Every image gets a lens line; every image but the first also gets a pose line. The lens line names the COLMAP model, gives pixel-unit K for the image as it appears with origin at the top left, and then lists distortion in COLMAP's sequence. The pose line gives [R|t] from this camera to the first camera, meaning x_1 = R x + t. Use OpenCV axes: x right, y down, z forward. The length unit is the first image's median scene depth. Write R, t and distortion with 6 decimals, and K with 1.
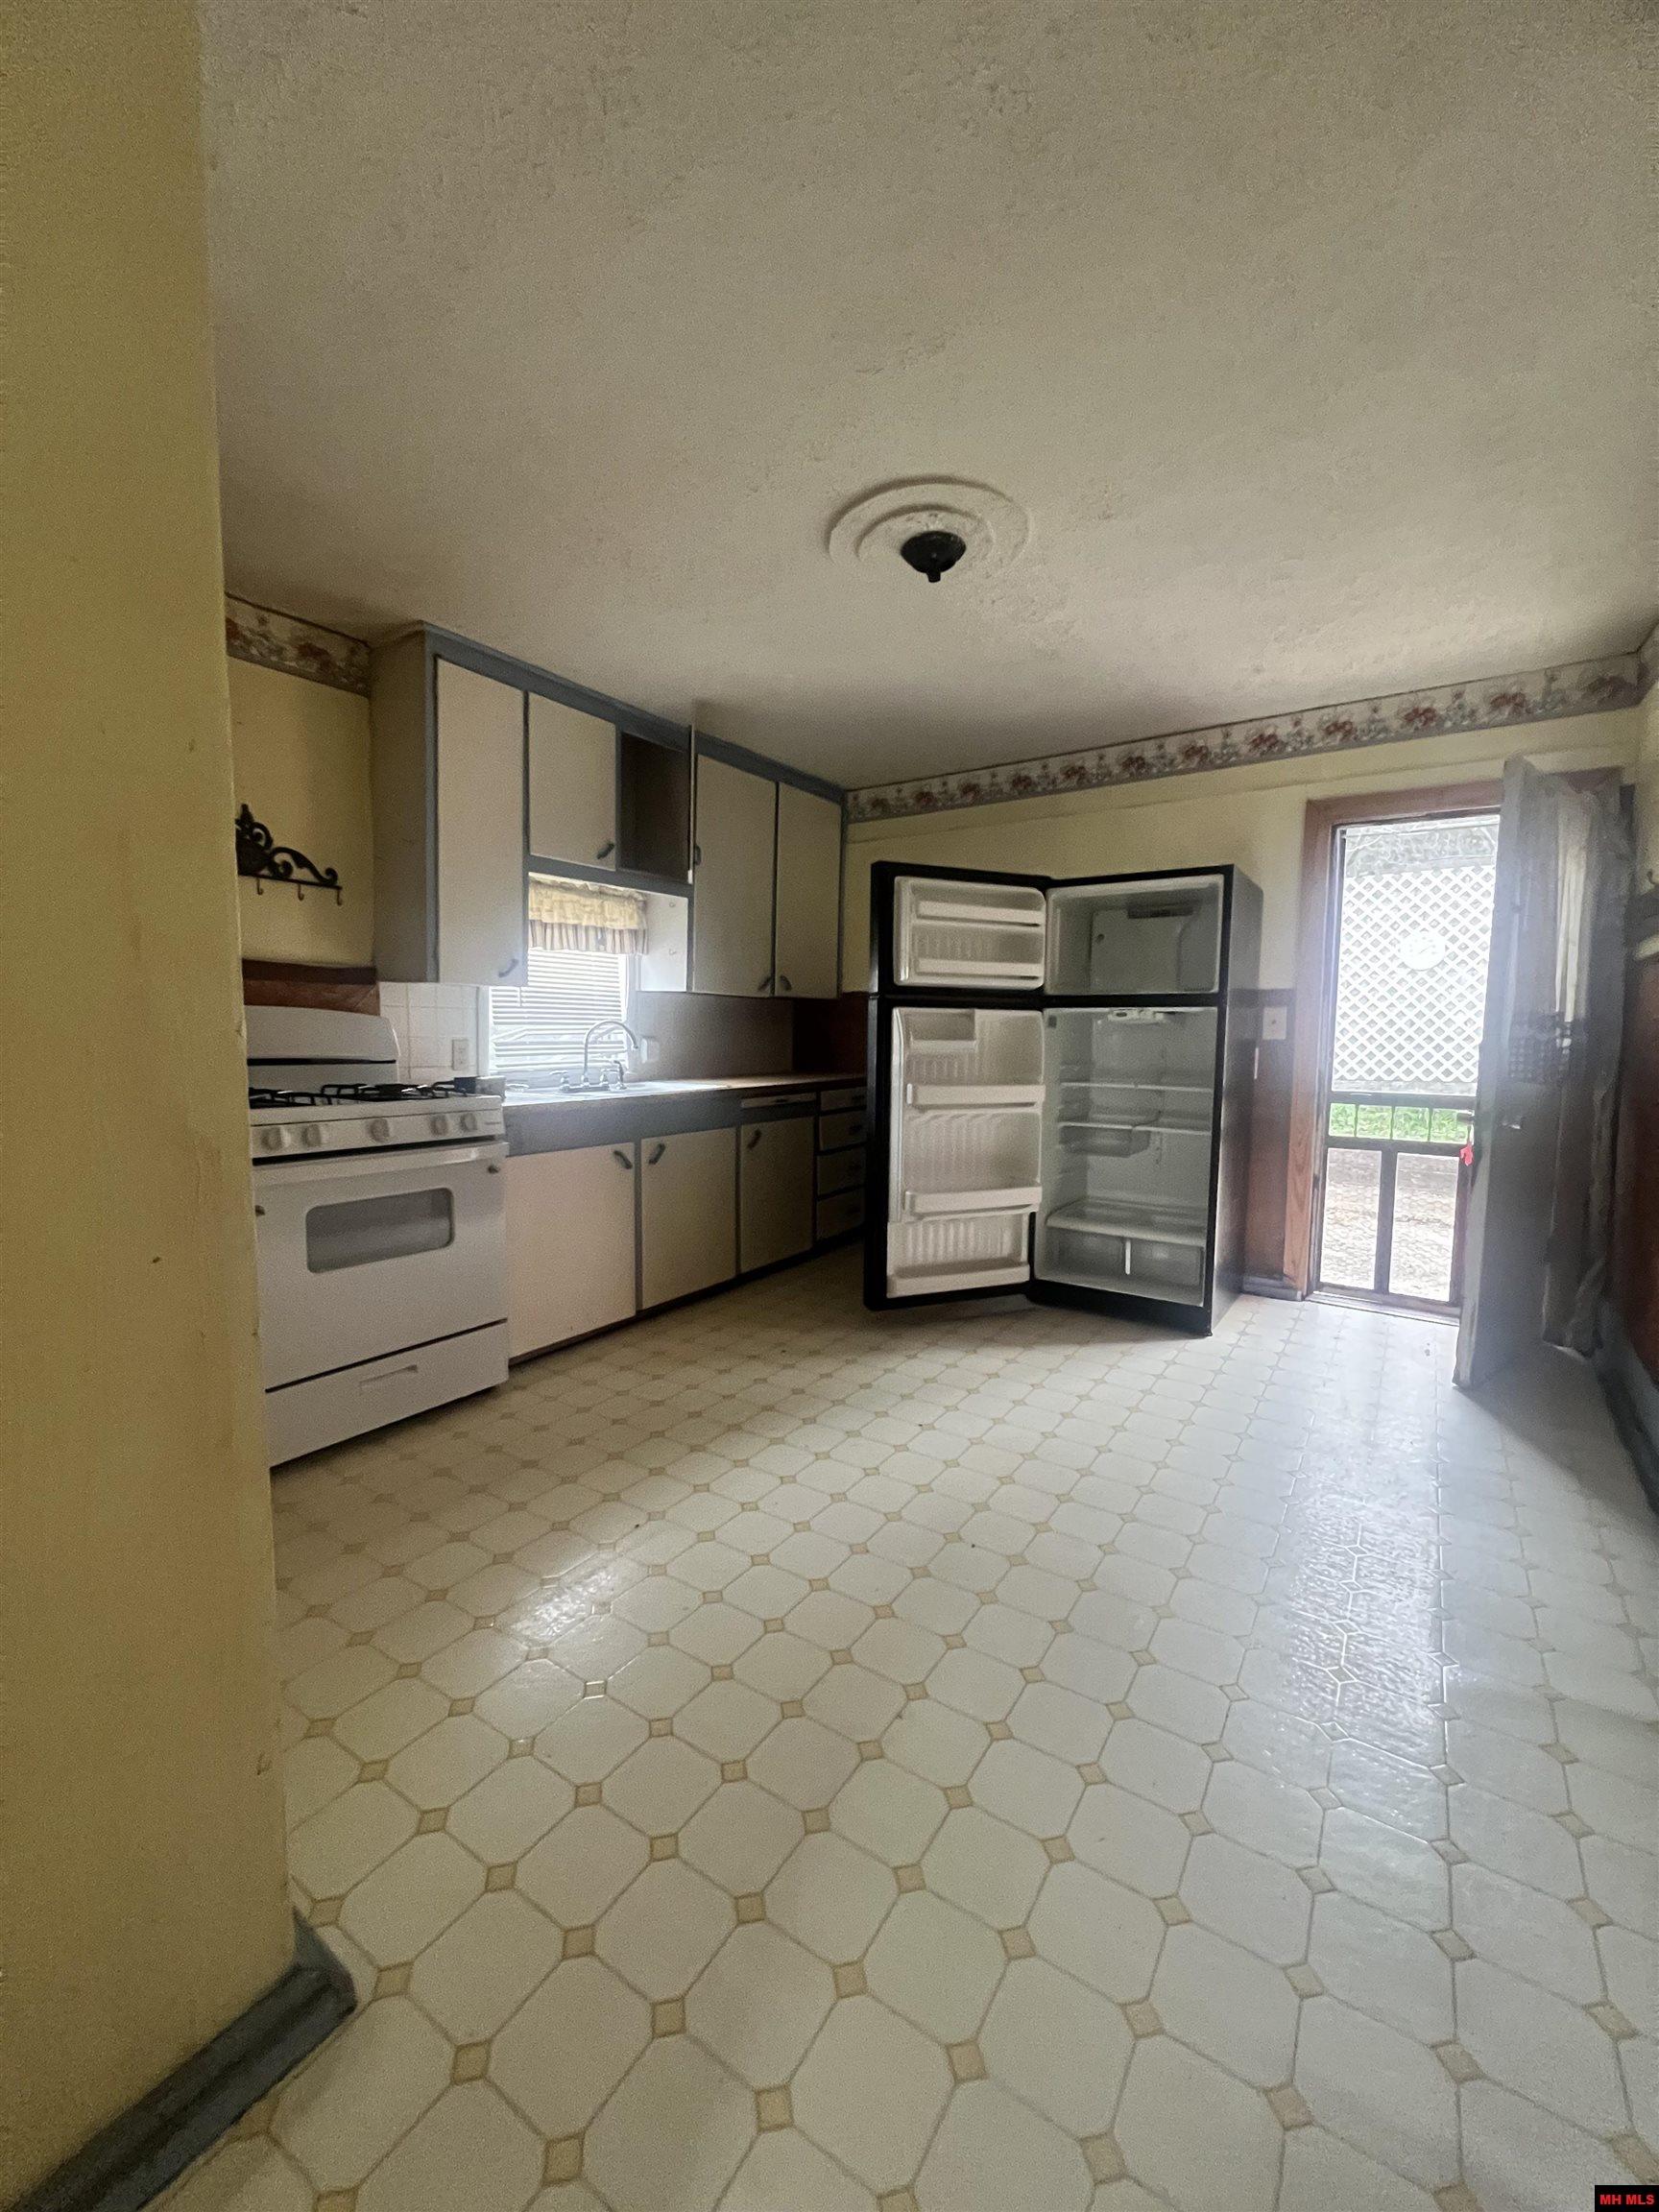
lens RADIAL K [[888.5, 0, 831.7], [0, 888.5, 1102.1], [0, 0, 1]] dist [0.001062, 0.000202]
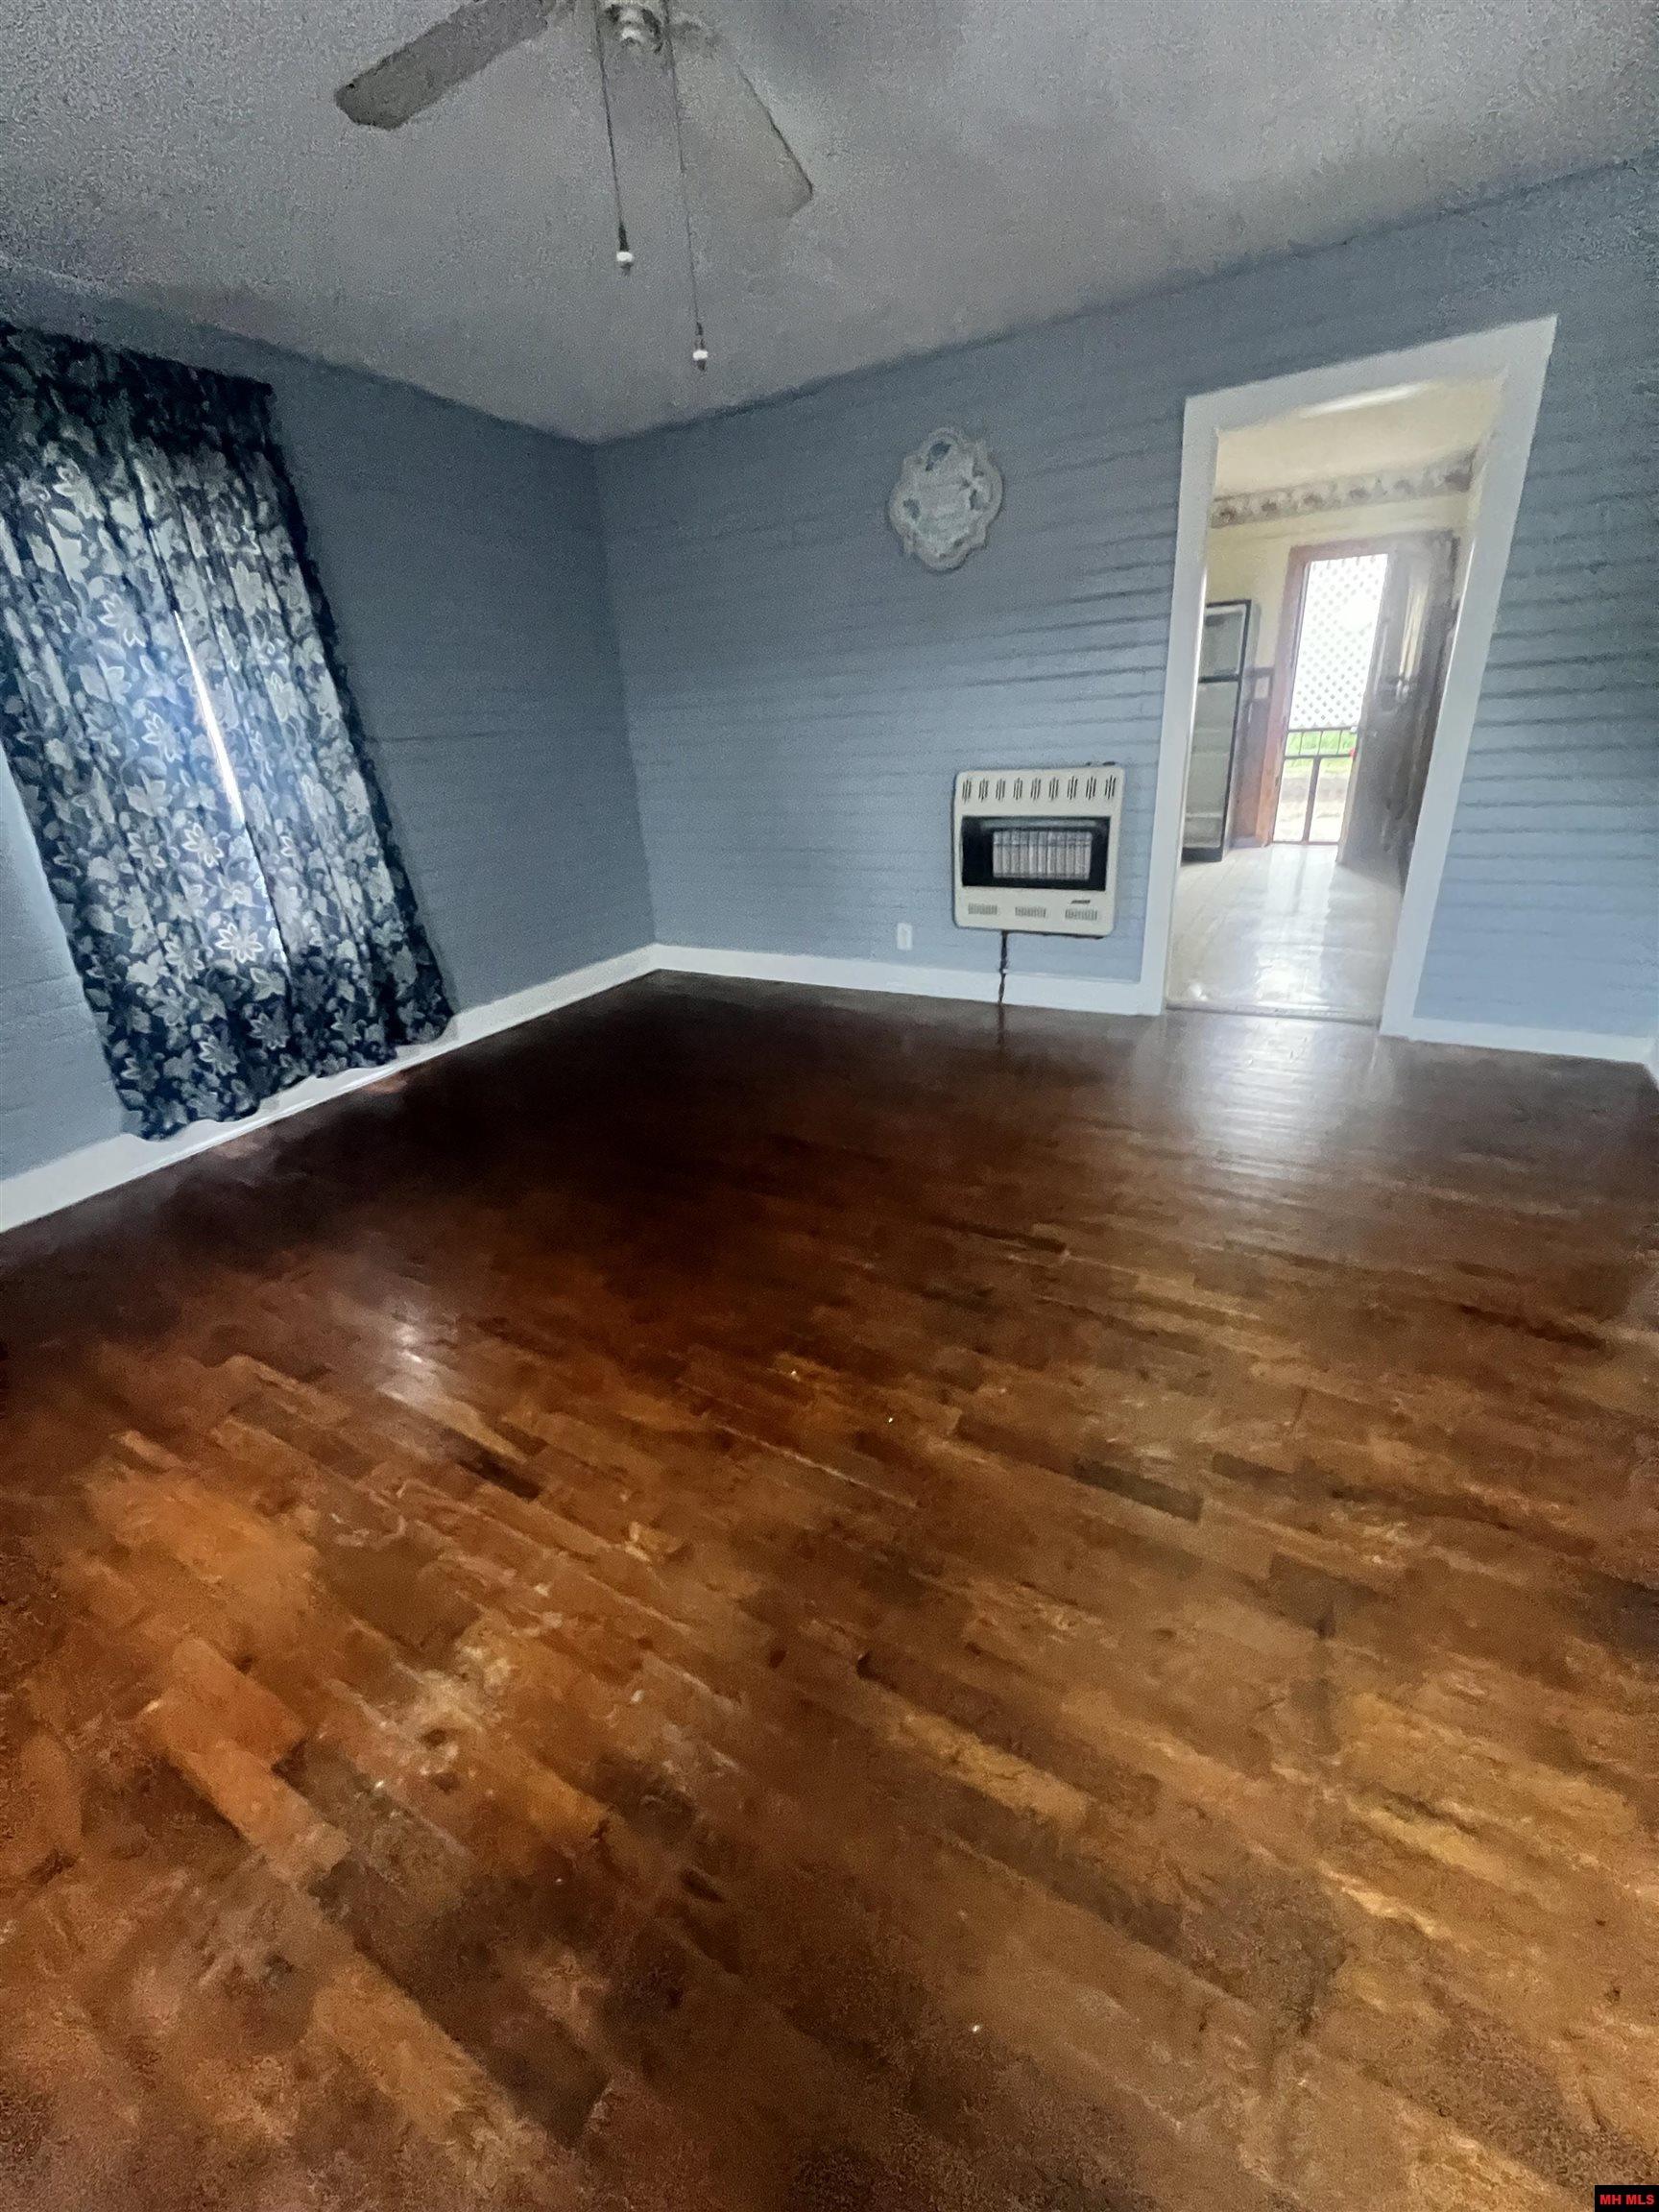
lens RADIAL K [[888.5, 0, 830.9], [0, 888.5, 1105.6], [0, 0, 1]] dist [0.001062, 0.000202]
pose [[0.993479, -0.100341, 0.054148, -0.569518], [0.077823, 0.943829, 0.321138, 0.063590], [-0.083329, -0.314830, 0.945483, -0.924786]]
